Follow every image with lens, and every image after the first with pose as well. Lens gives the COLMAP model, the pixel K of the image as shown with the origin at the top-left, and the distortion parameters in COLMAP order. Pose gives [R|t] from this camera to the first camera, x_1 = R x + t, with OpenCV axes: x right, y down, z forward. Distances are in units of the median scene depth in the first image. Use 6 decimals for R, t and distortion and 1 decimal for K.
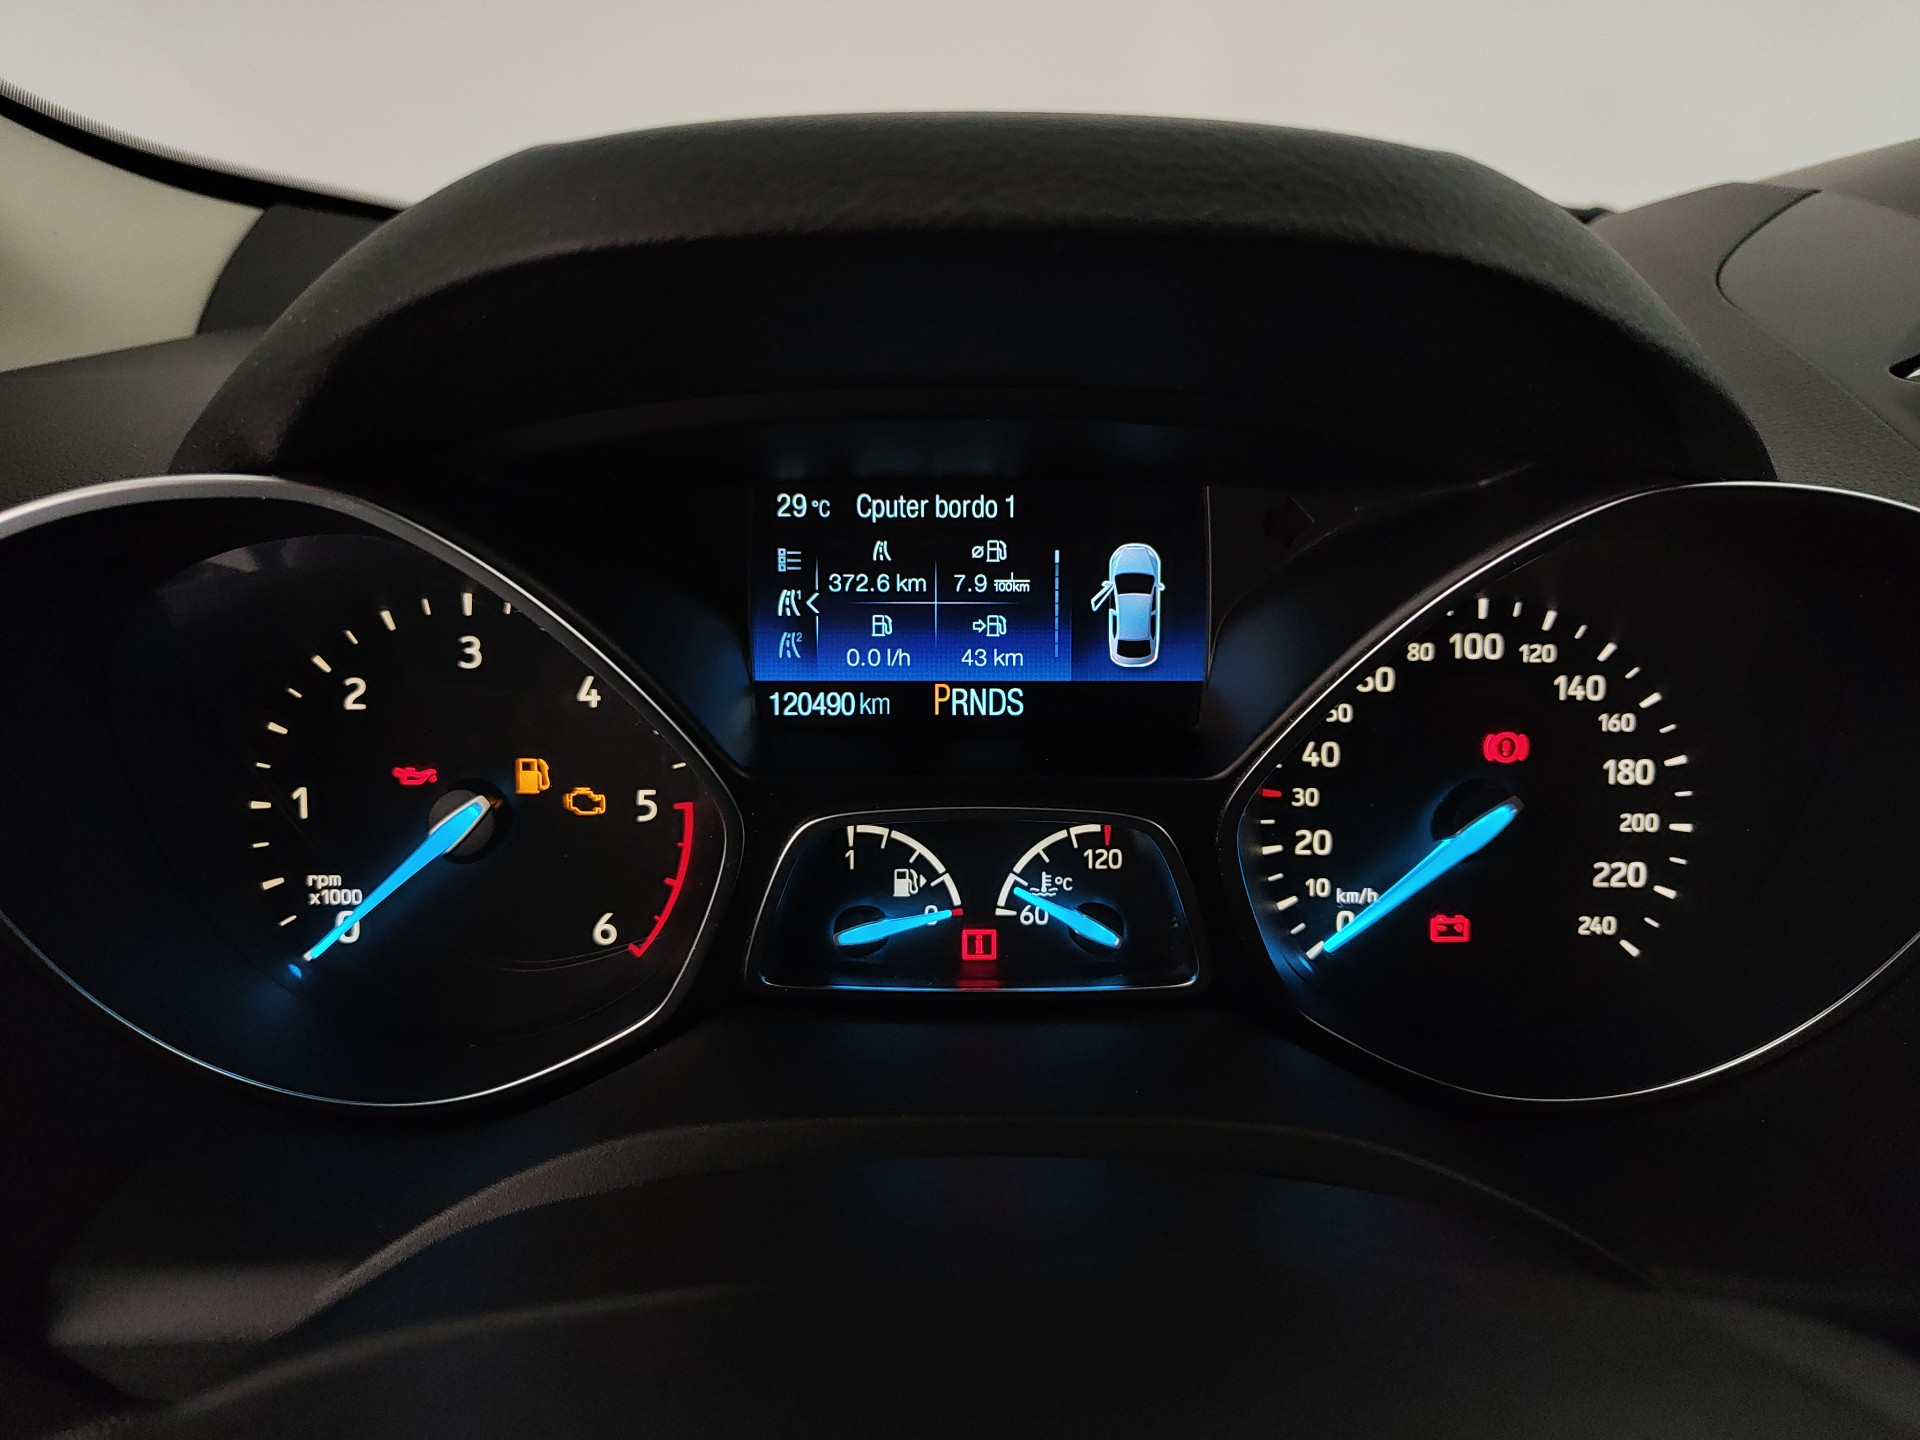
lens RADIAL K [[1350.7, 0, 964.3], [0, 1350.7, 717.1], [0, 0, 1]] dist [0.007231, -0.010804]
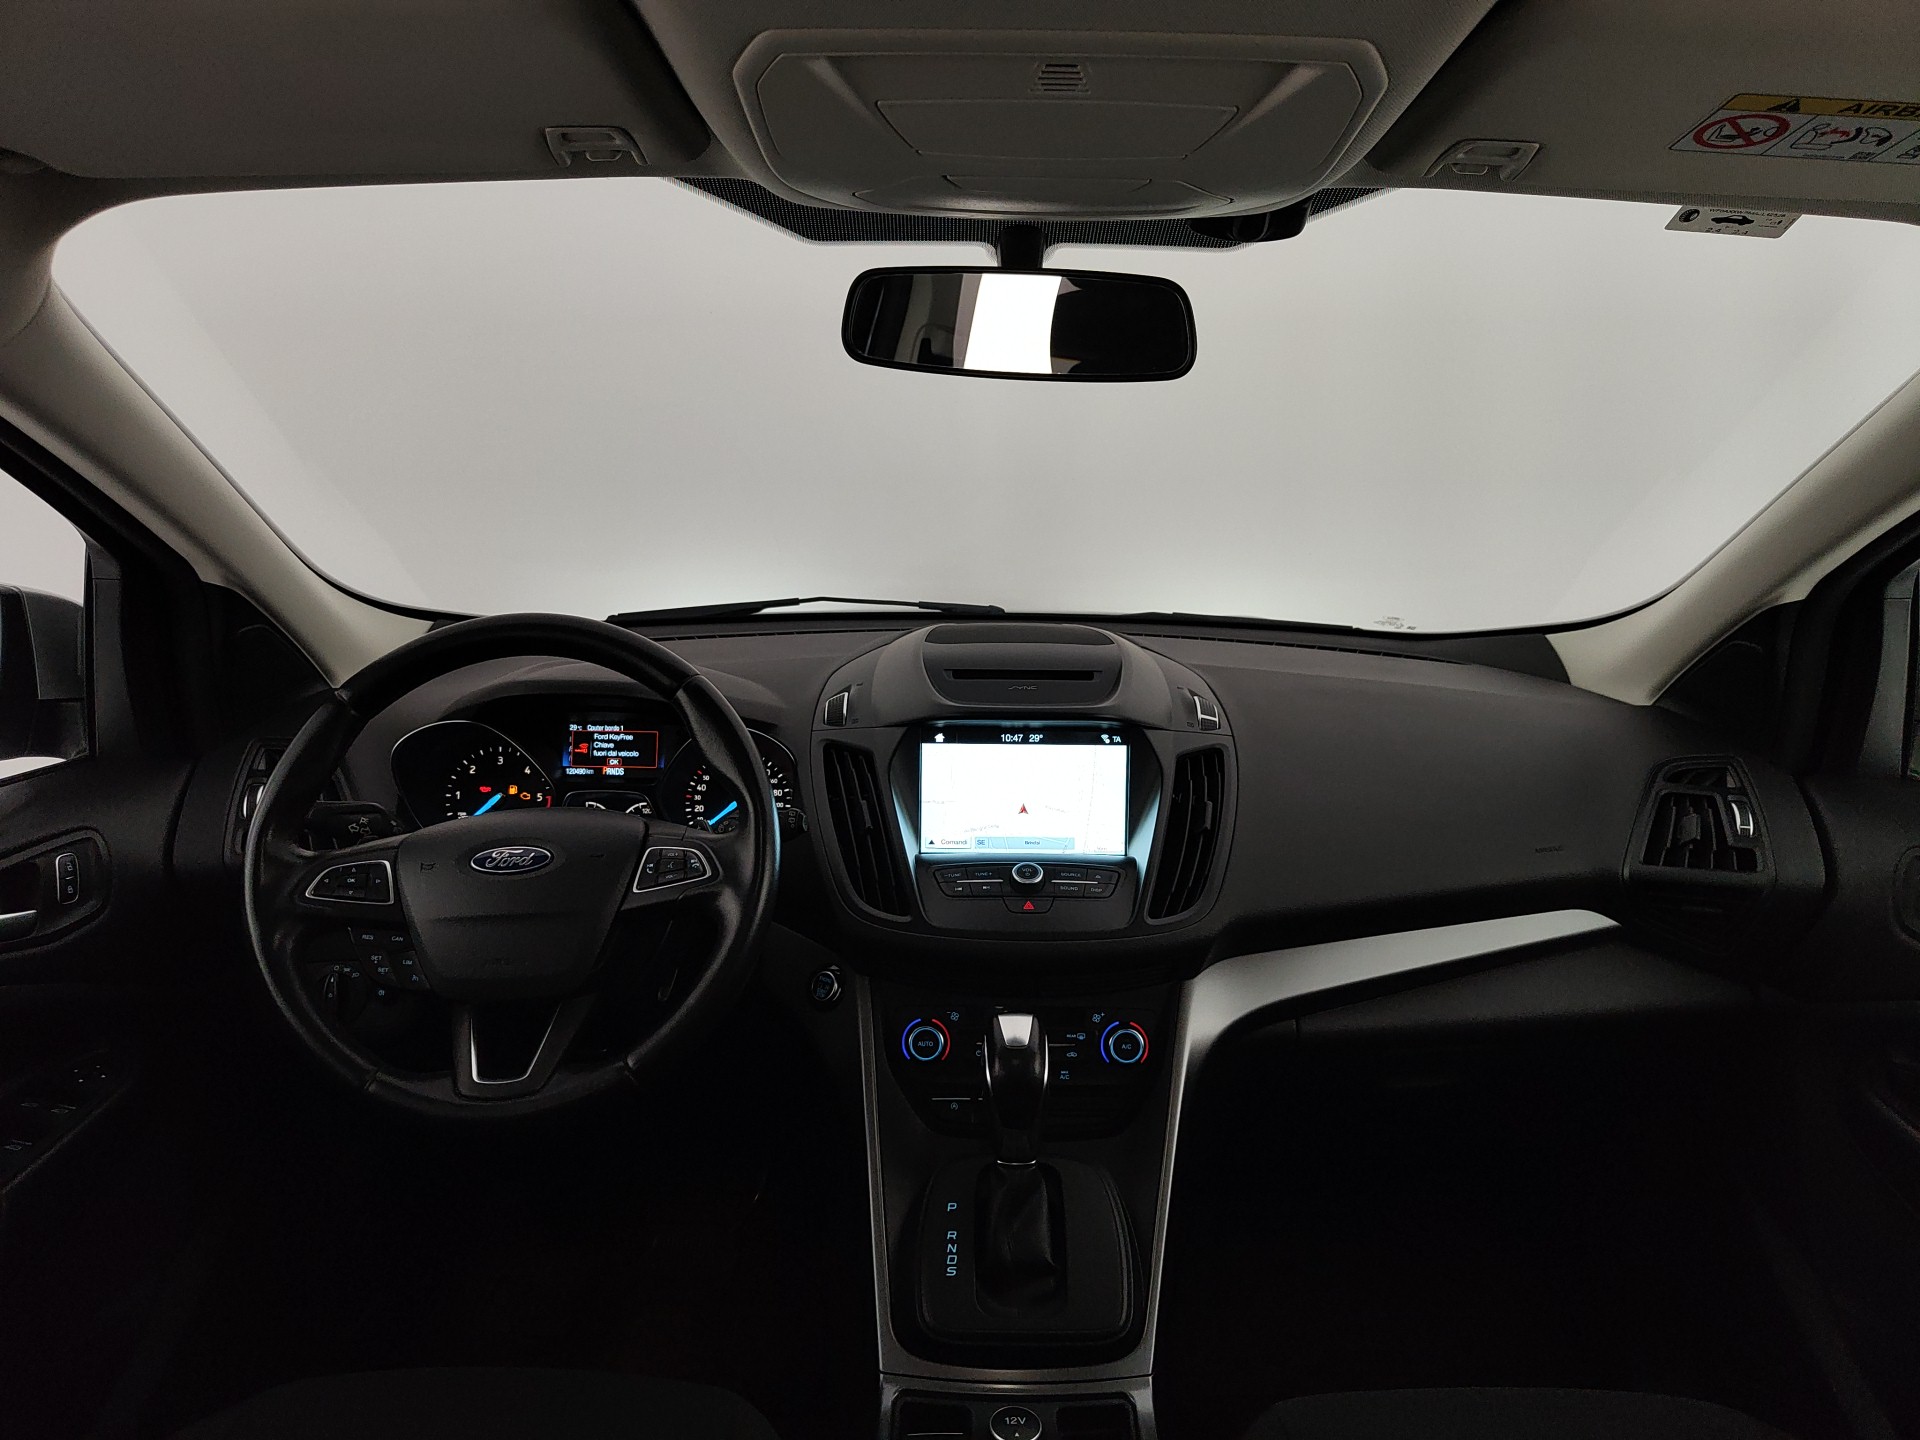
lens RADIAL K [[1350.7, 0, 970.9], [0, 1350.7, 723.0], [0, 0, 1]] dist [0.007231, -0.010804]
pose [[0.999910, 0.013308, 0.001762, 1.101415], [-0.012868, 0.987581, -0.156583, 0.480249], [-0.003824, 0.156546, 0.987663, -3.212095]]
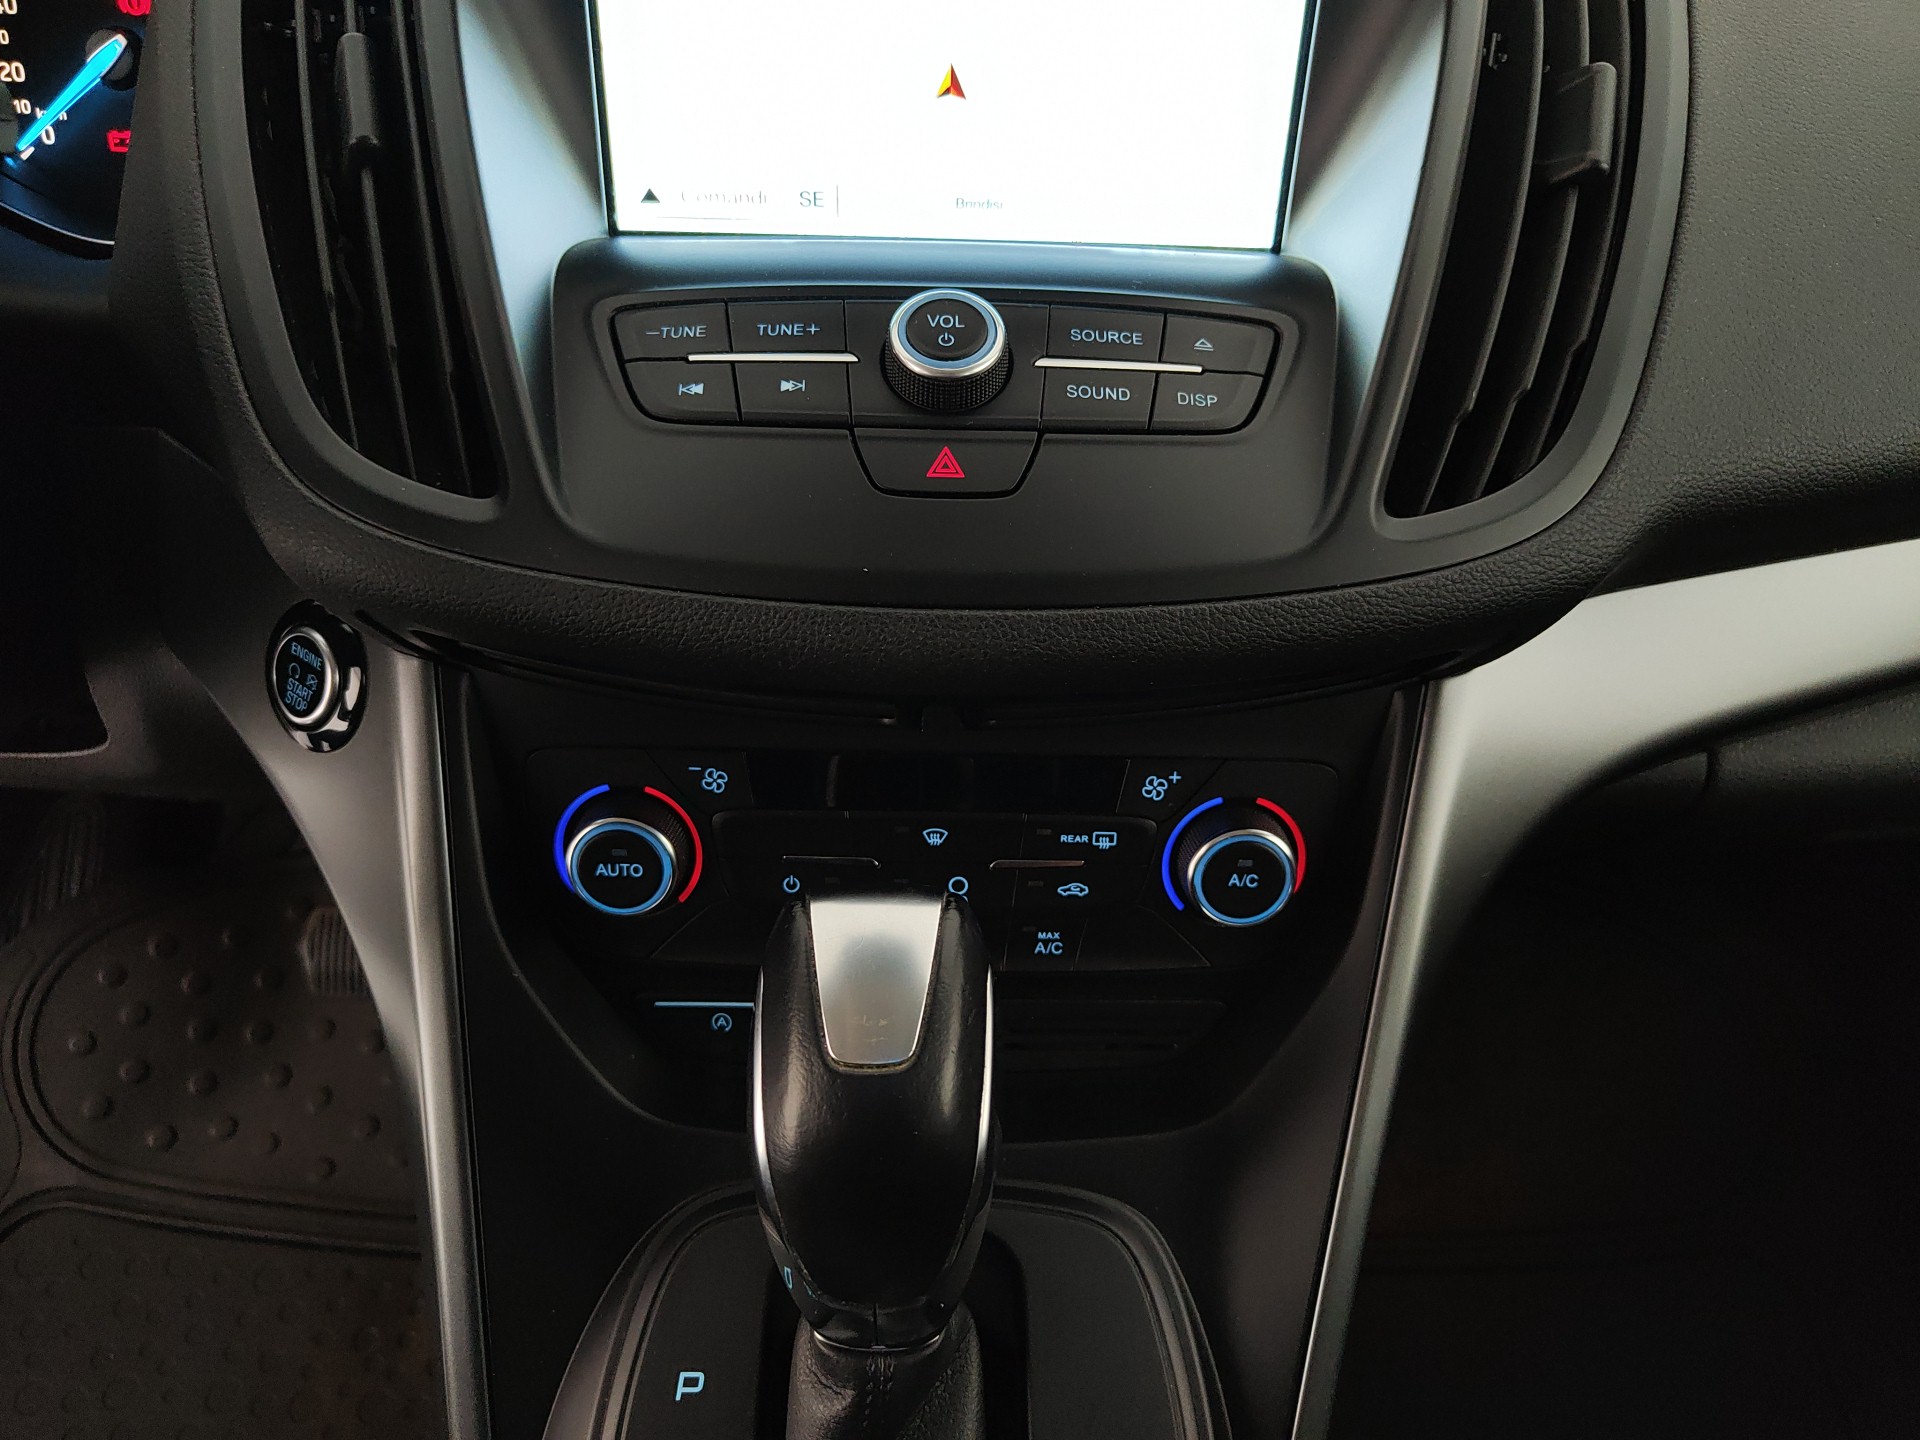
lens RADIAL K [[1350.7, 0, 957.6], [0, 1350.7, 712.8], [0, 0, 1]] dist [0.007231, -0.010804]
pose [[0.999472, 0.025102, 0.020639, 1.259484], [-0.030248, 0.950752, 0.308472, 0.269374], [-0.011880, -0.308933, 0.951010, -0.584865]]
